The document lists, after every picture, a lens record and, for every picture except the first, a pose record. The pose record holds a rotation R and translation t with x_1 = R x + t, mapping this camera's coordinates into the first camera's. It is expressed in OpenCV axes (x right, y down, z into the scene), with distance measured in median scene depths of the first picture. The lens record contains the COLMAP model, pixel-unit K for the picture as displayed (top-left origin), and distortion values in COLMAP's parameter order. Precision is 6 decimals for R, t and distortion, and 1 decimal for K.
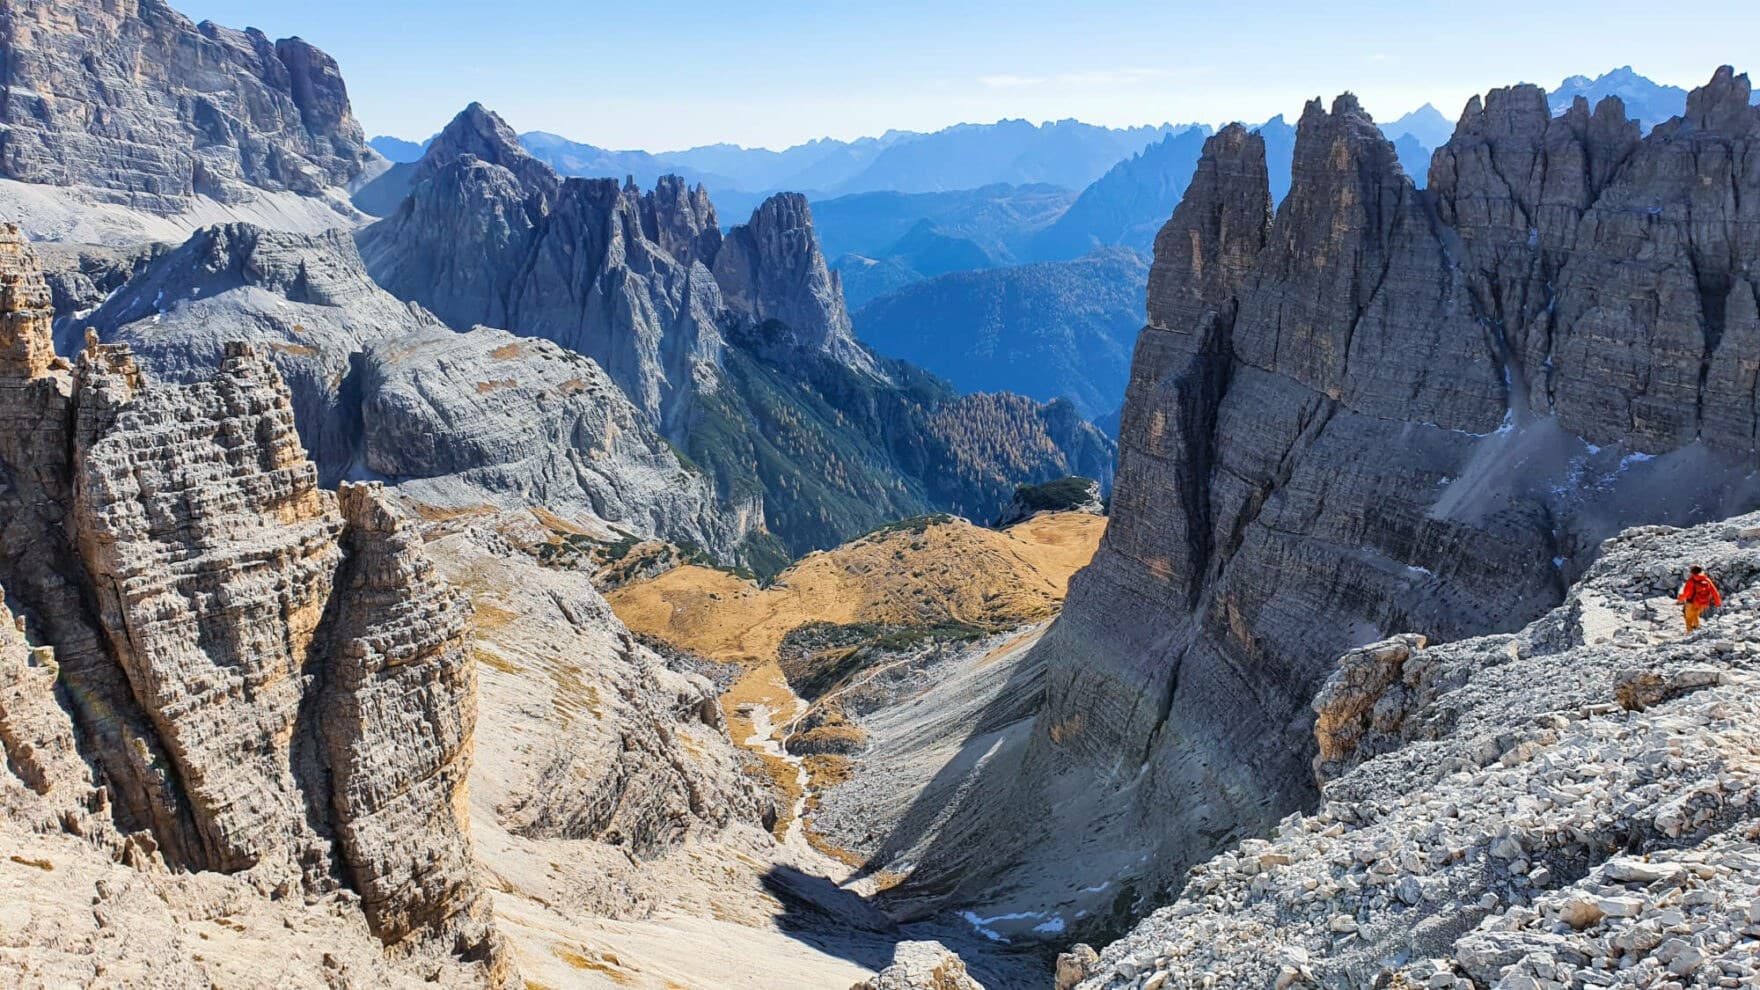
lens RADIAL K [[1418.6, 0, 875.0], [0, 1418.6, 438.5], [0, 0, 1]] dist [0.049586, 0.009995]
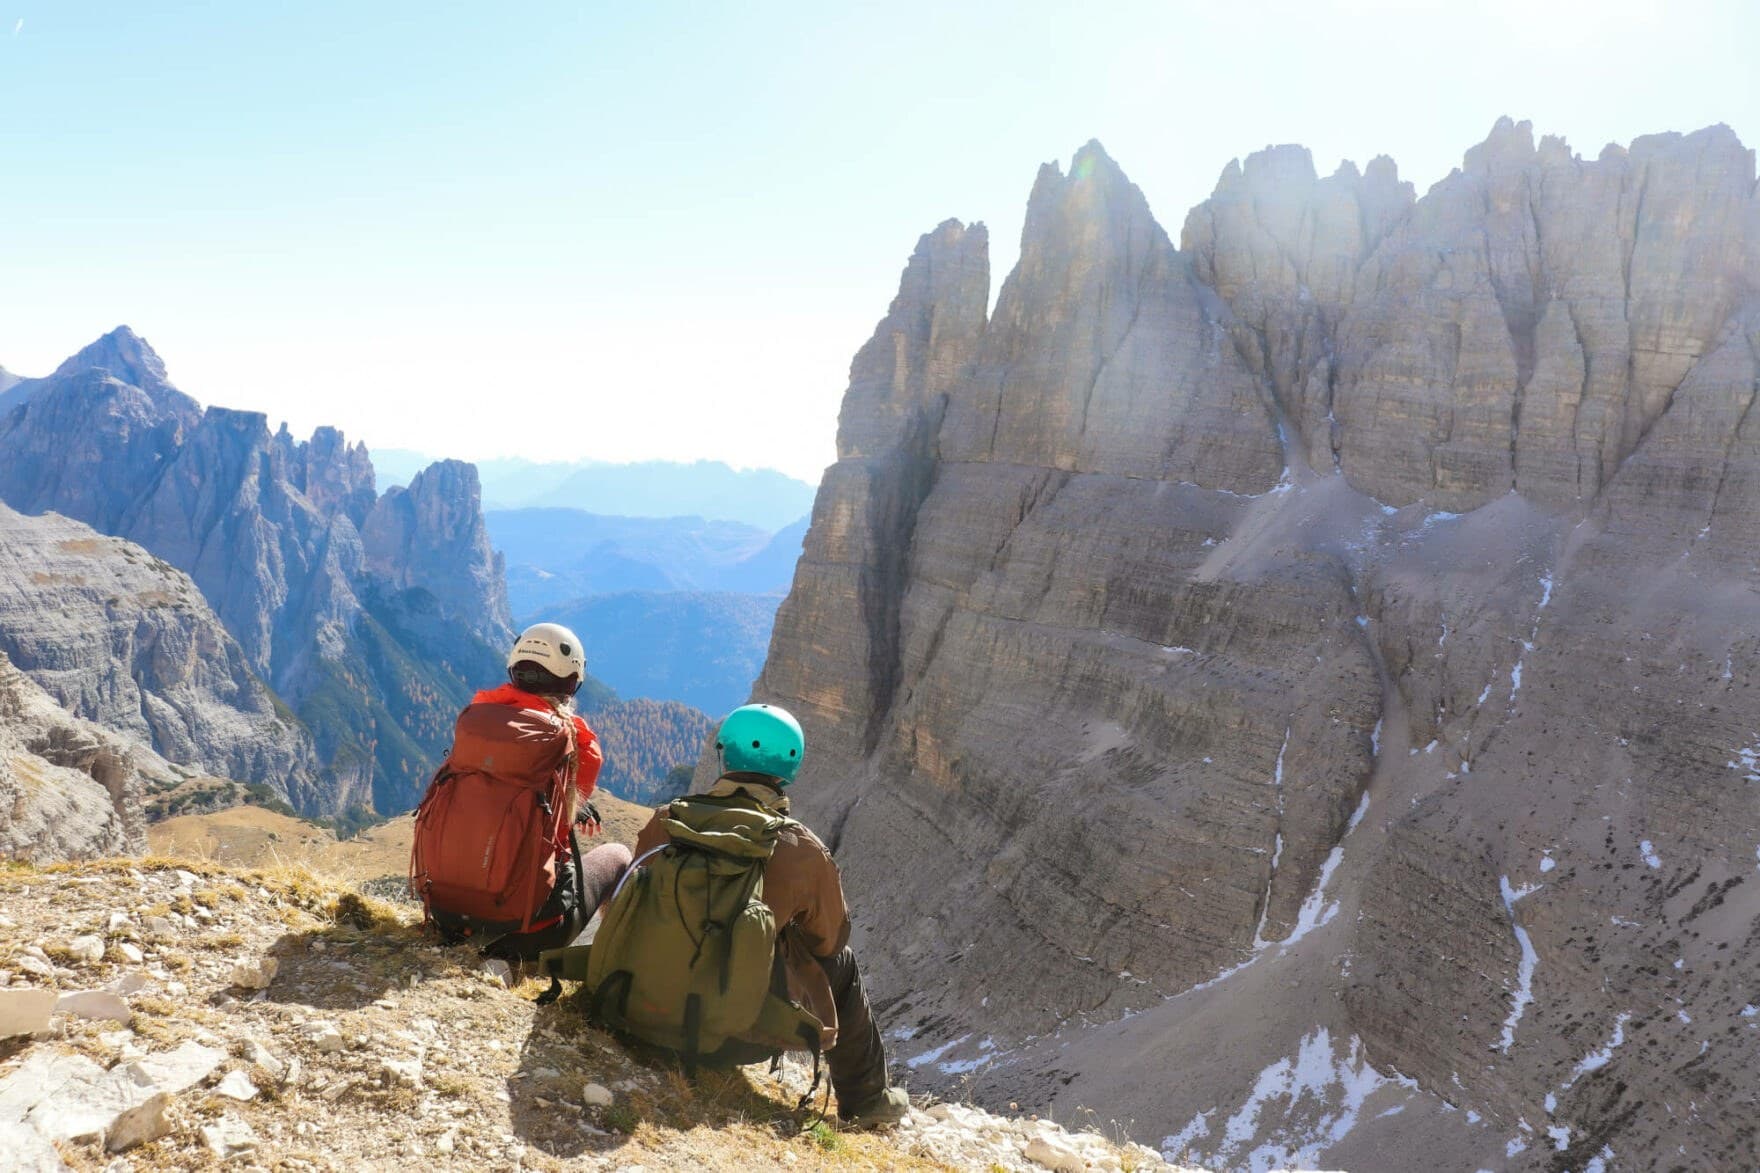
lens RADIAL K [[1393.6, 0, 825.9], [0, 1393.6, 587.1], [0, 0, 1]] dist [-0.073619, 0.009109]
pose [[0.978267, 0.115516, 0.172192, 0.075250], [-0.078968, 0.975418, -0.205729, 0.204265], [-0.191724, 0.187660, 0.963341, 0.325158]]
